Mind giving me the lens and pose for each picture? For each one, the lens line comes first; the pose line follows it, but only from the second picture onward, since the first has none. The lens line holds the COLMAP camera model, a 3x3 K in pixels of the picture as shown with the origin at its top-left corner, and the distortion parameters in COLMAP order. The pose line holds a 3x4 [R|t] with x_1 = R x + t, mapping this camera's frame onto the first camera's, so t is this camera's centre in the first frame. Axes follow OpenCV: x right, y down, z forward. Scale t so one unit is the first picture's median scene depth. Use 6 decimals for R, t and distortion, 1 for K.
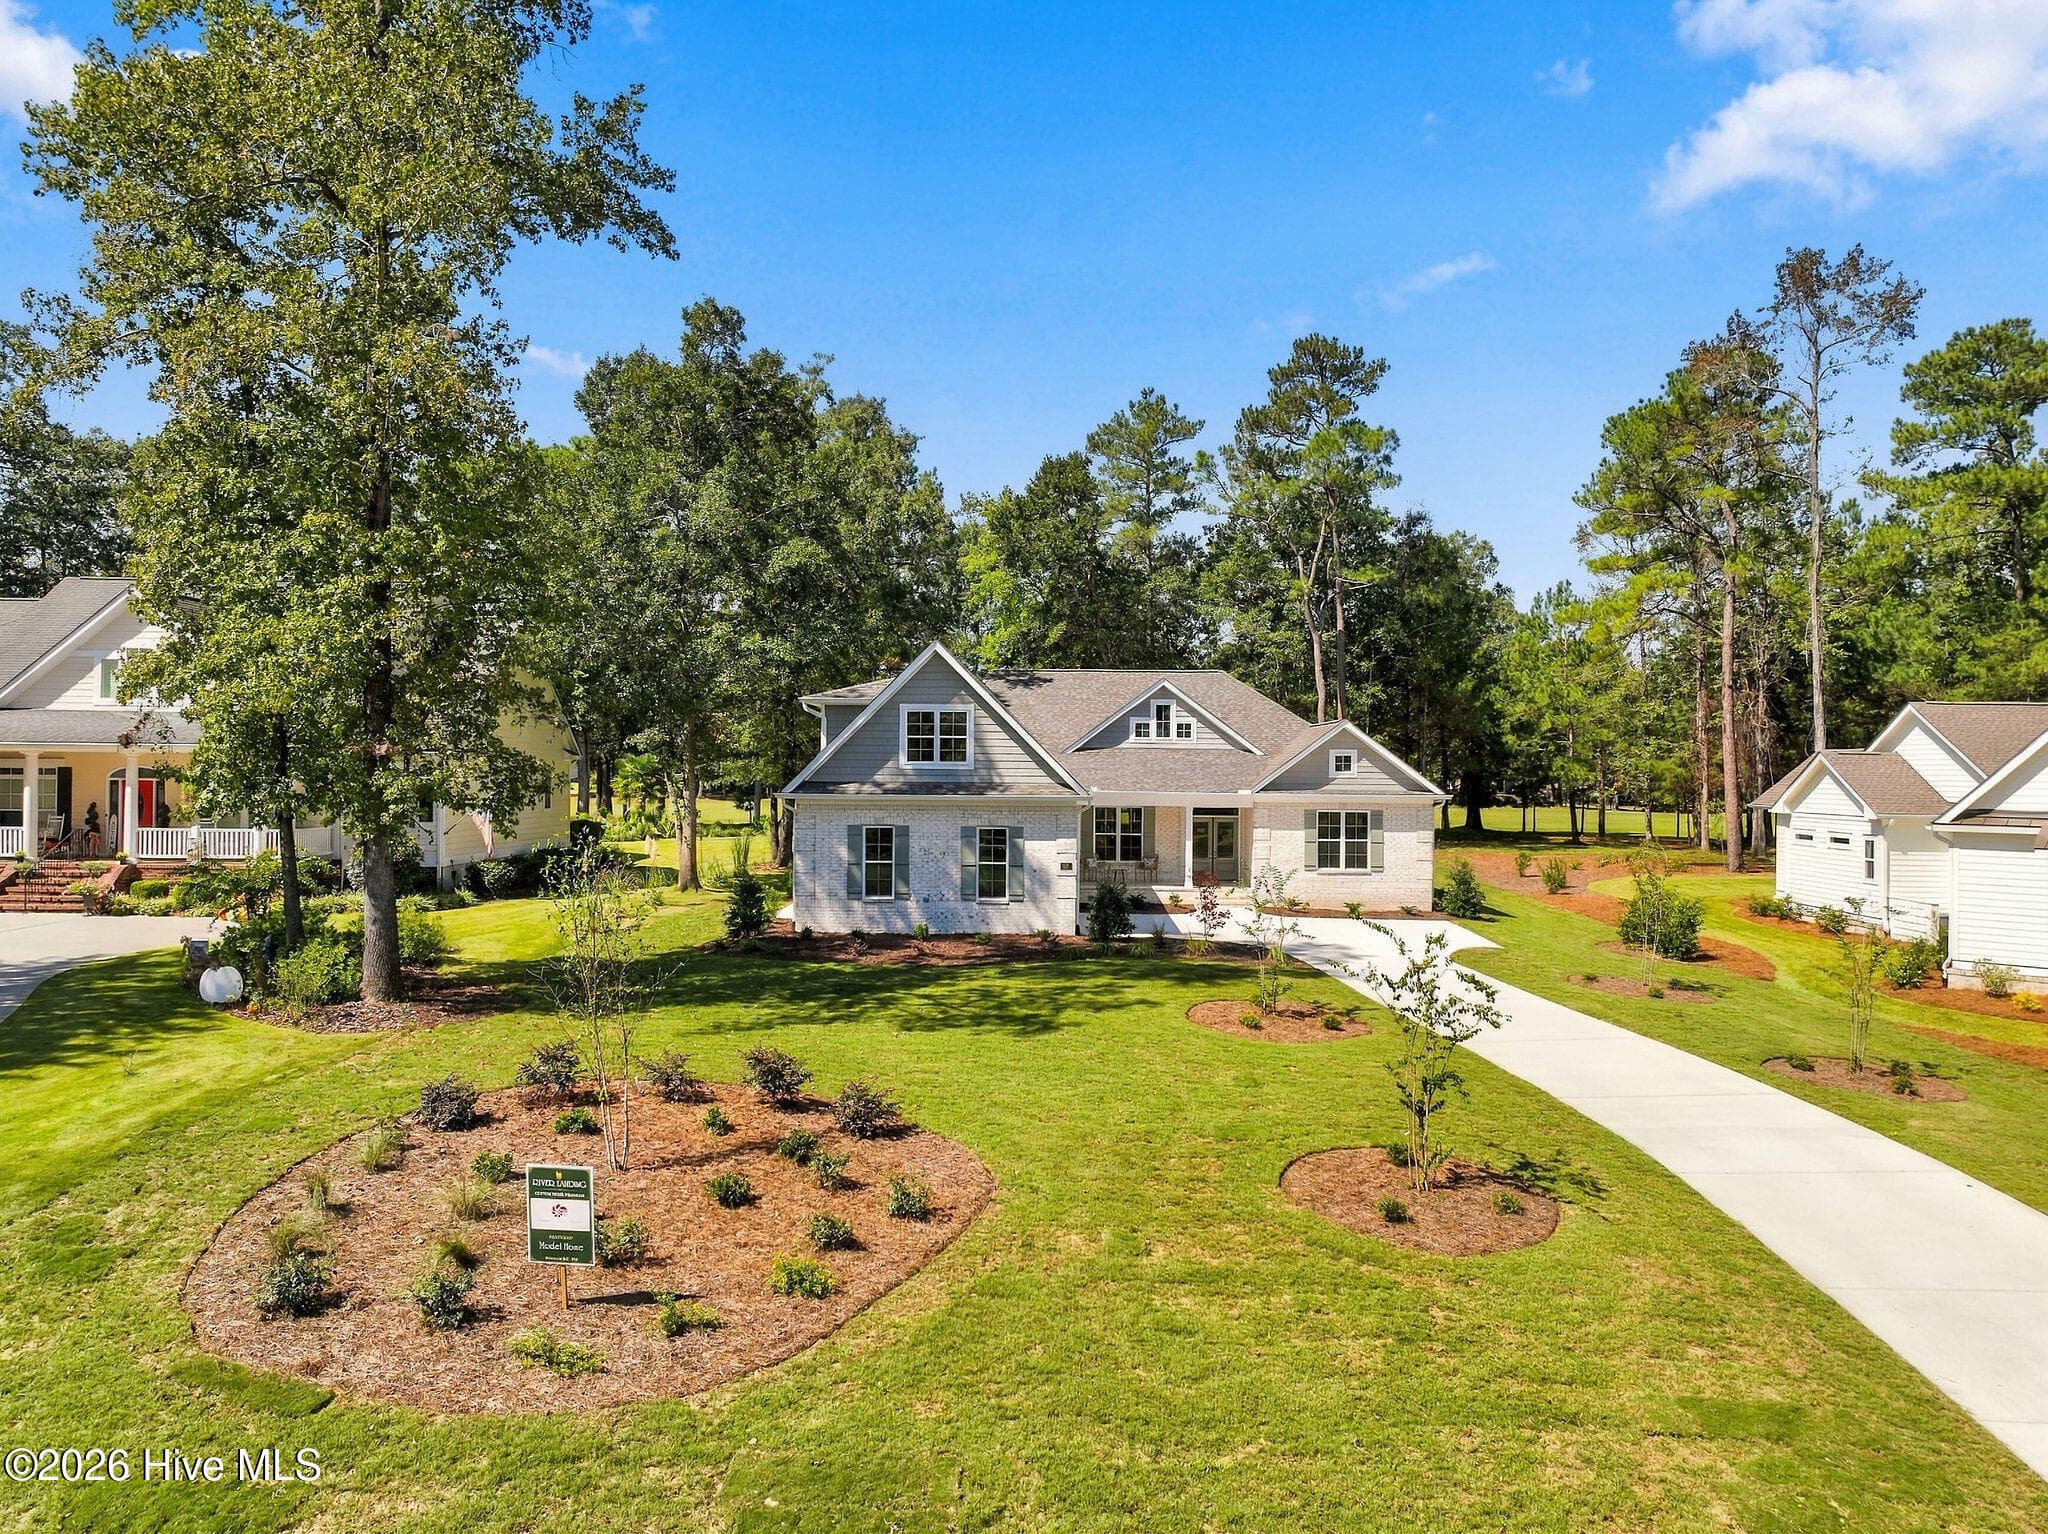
lens RADIAL K [[1442.7, 0, 1024.0], [0, 1442.7, 767.0], [0, 0, 1]] dist [0.007998, -0.001640]
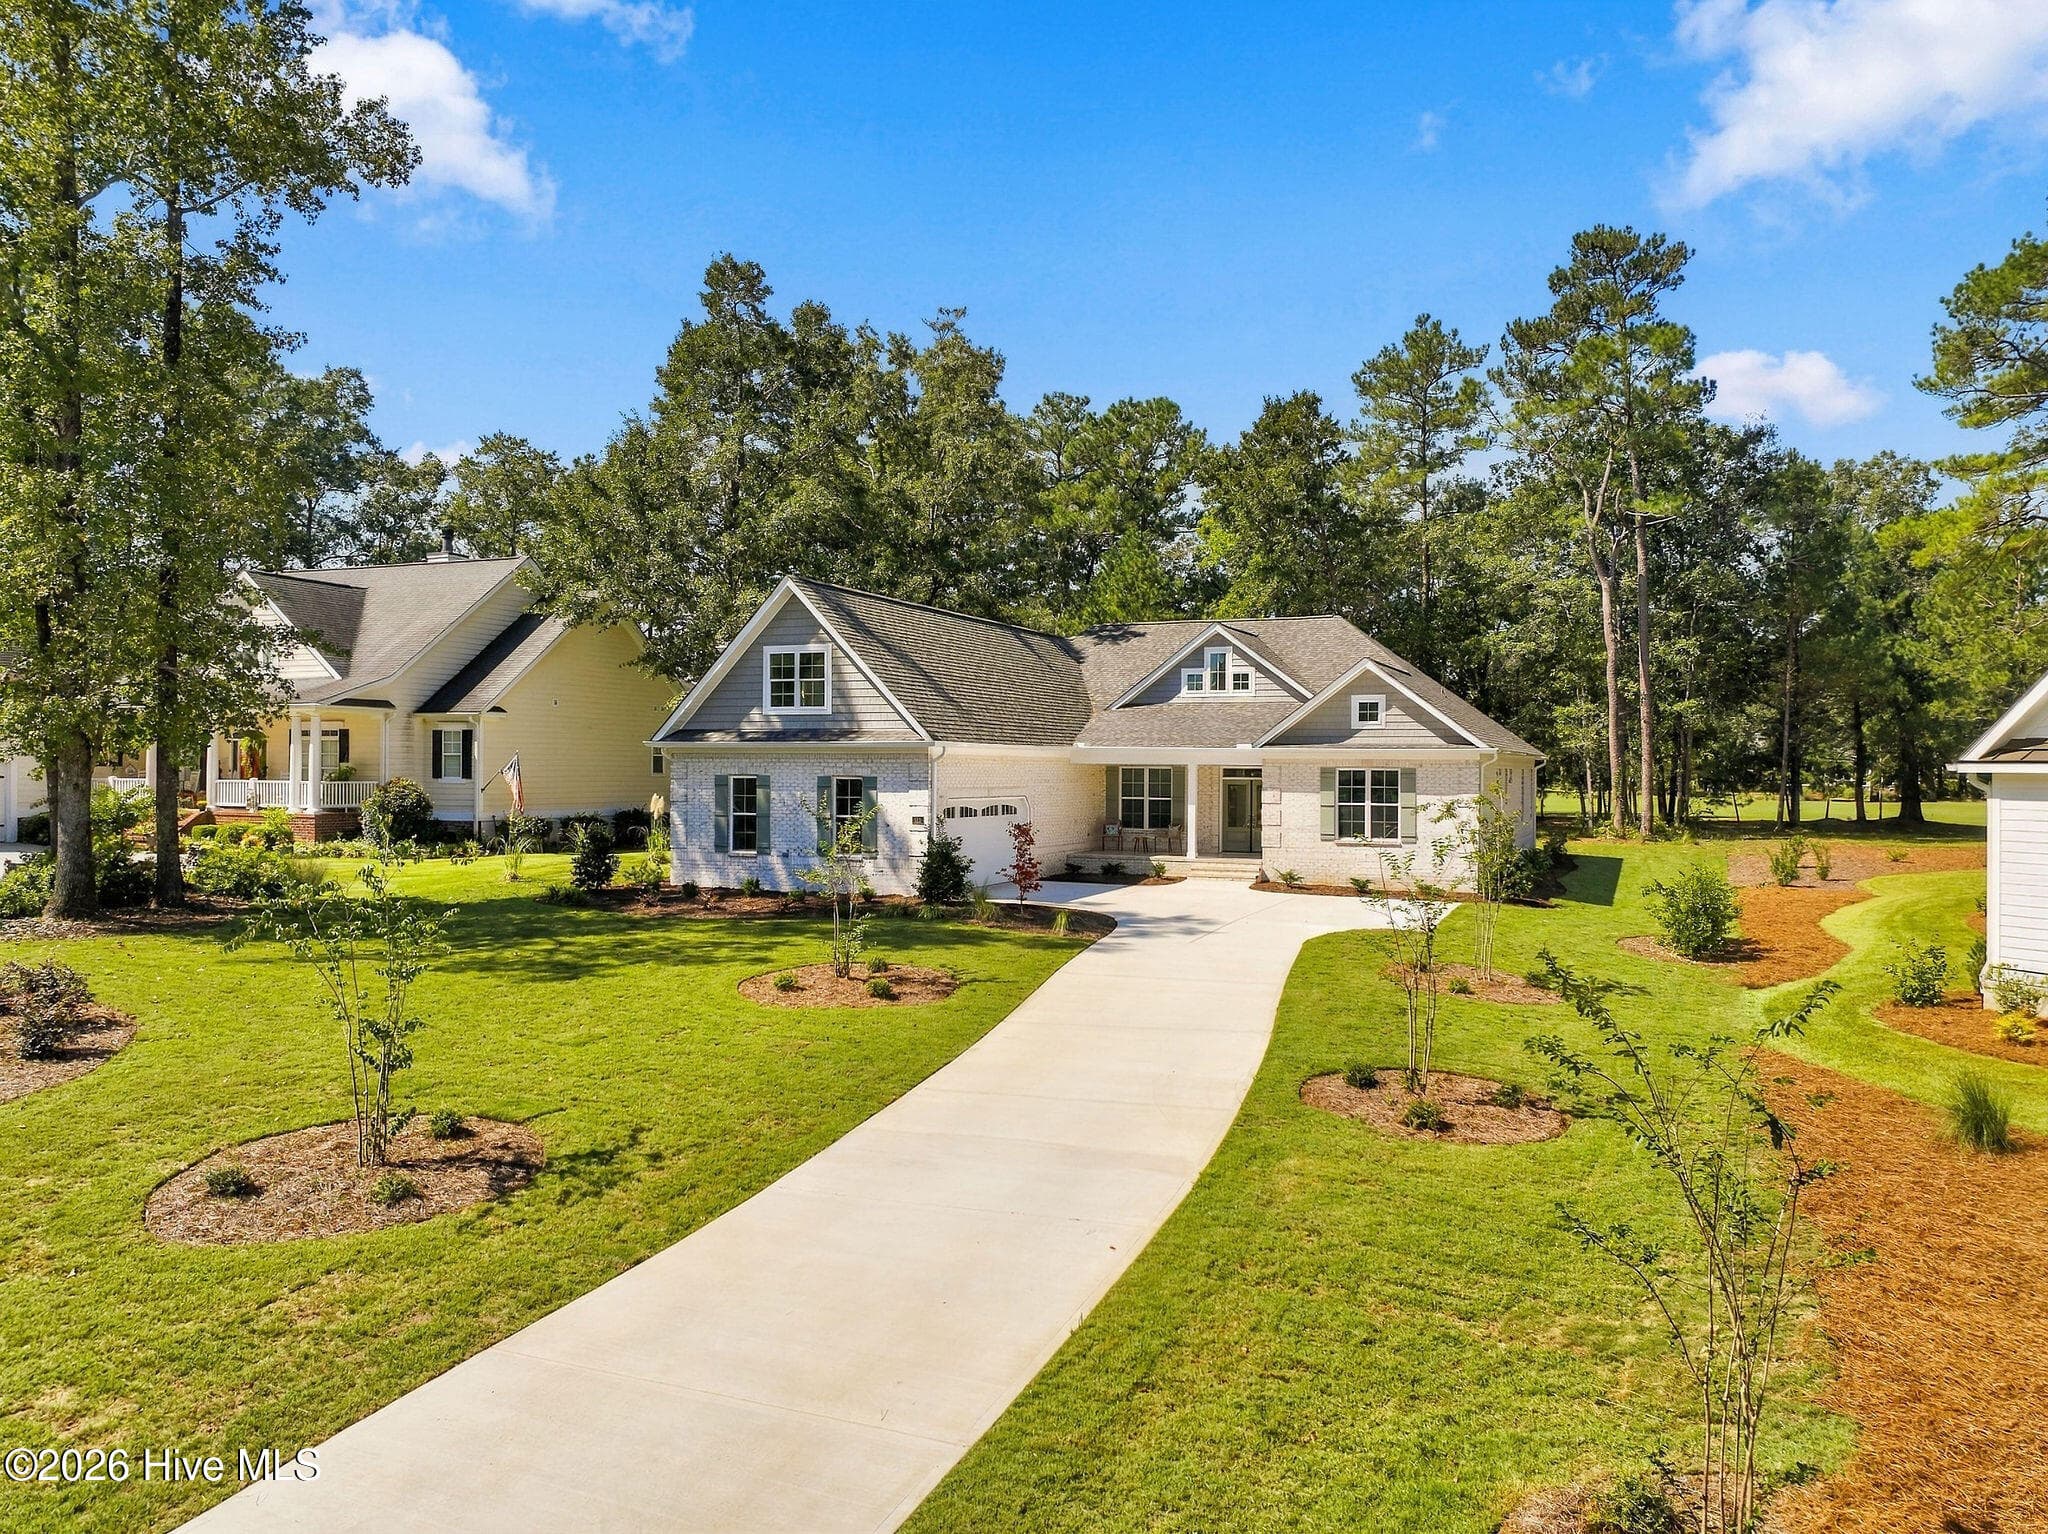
lens RADIAL K [[1442.7, 0, 1024.0], [0, 1442.7, 767.0], [0, 0, 1]] dist [0.007998, -0.001640]
pose [[0.928155, -0.002344, -0.372187, 0.335999], [0.001828, 0.999997, -0.001739, 0.029372], [0.372190, 0.000934, 0.928156, 0.151592]]
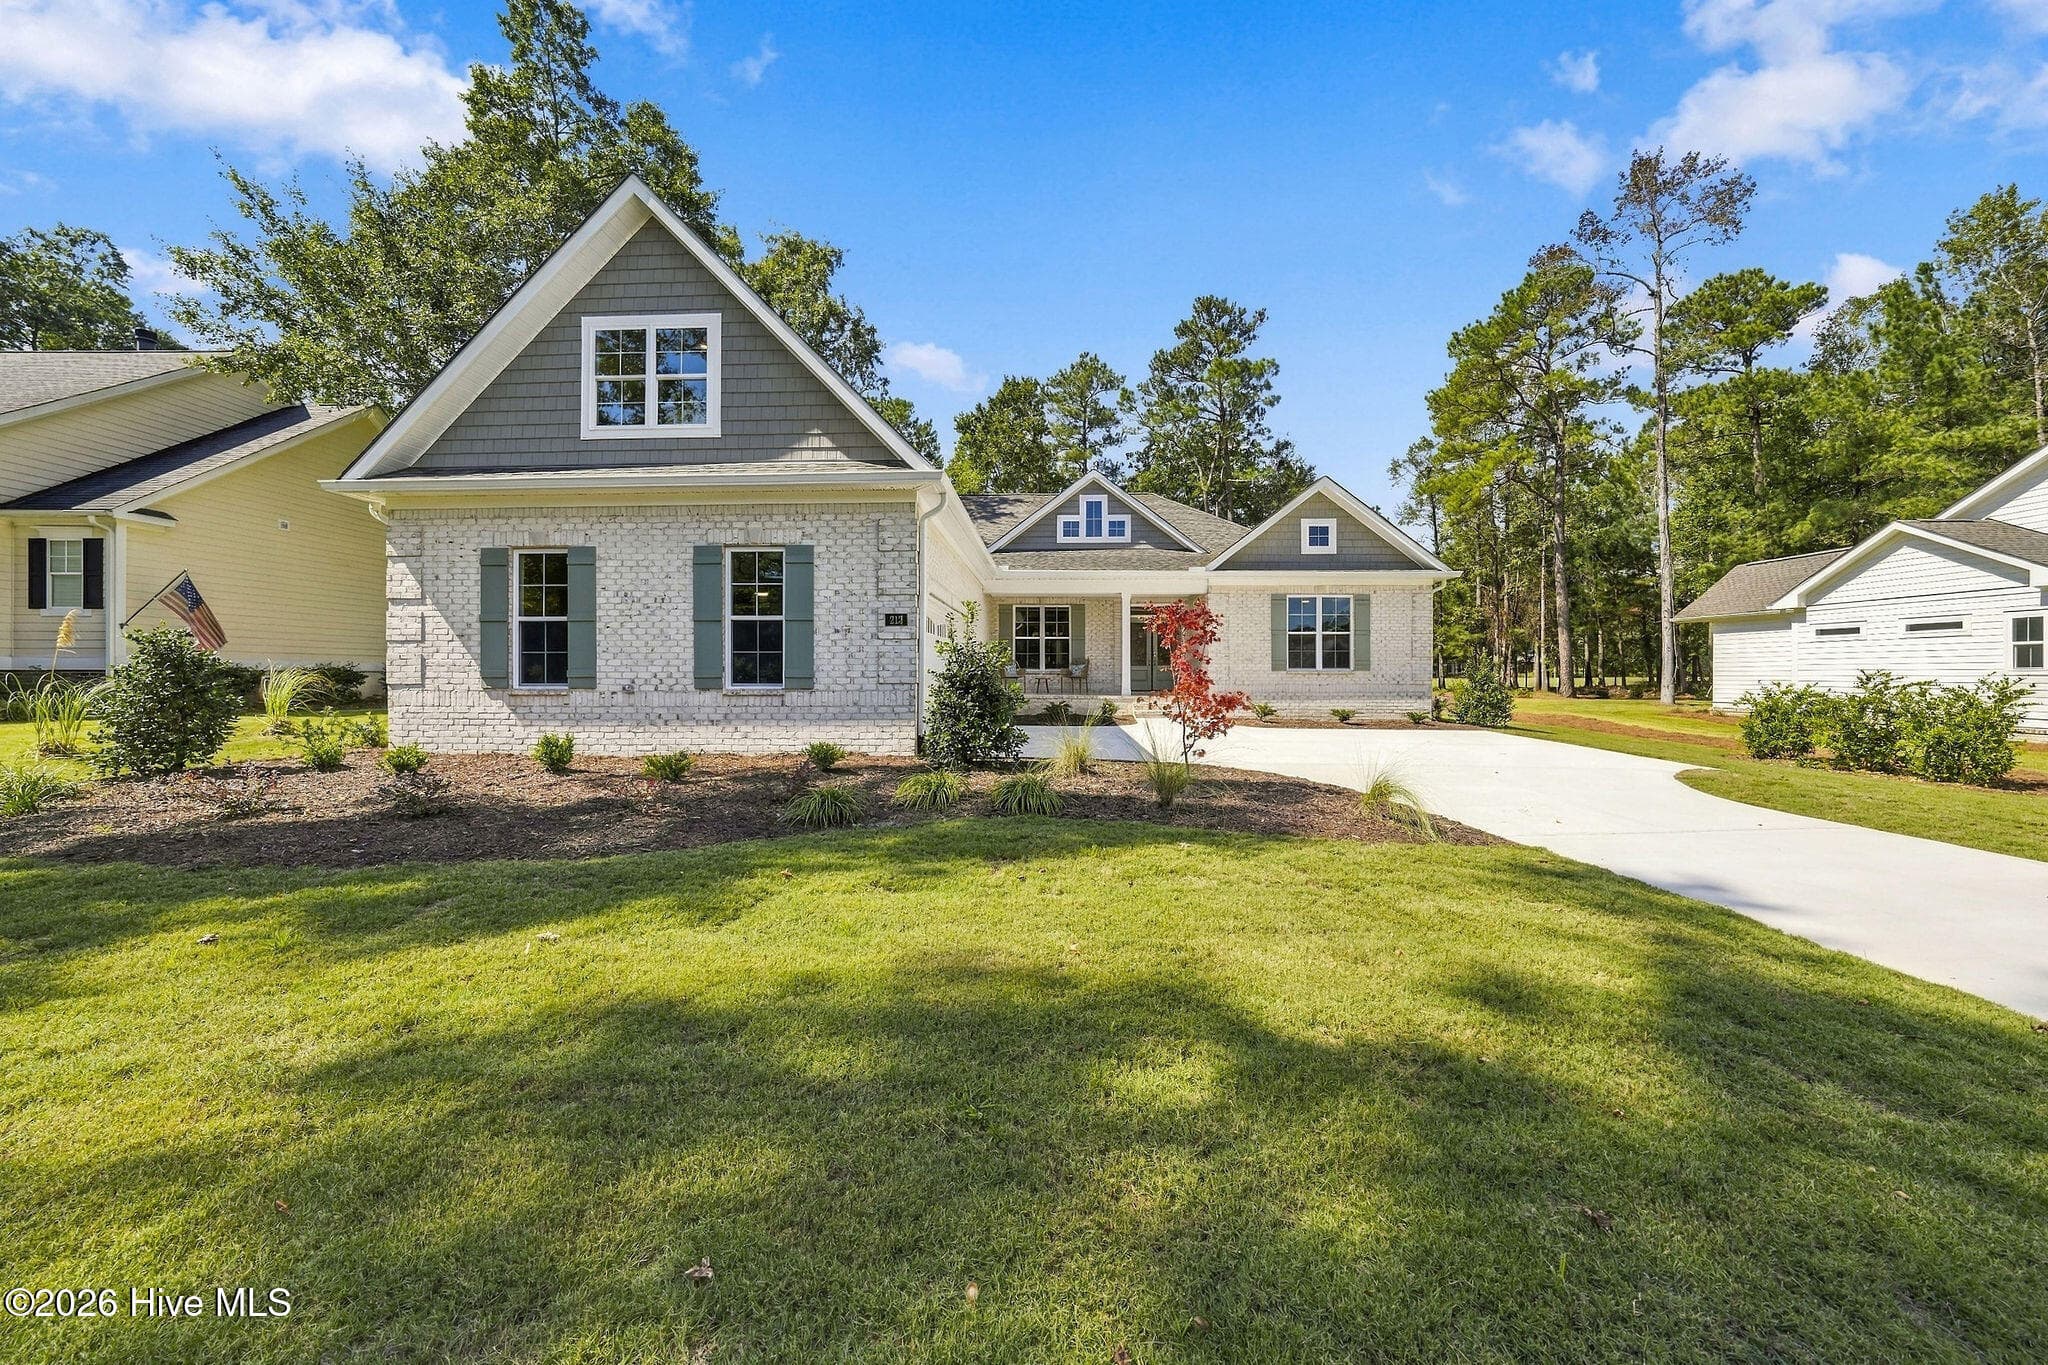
lens RADIAL K [[713.1, 0, 1036.3], [0, 713.1, 678.5], [0, 0, 1]] dist [-0.028517, 0.006628]
pose [[0.999933, -0.009388, 0.006788, 0.060505], [0.009344, 0.999935, 0.006526, 0.069655], [-0.006848, -0.006462, 0.999956, 0.592607]]
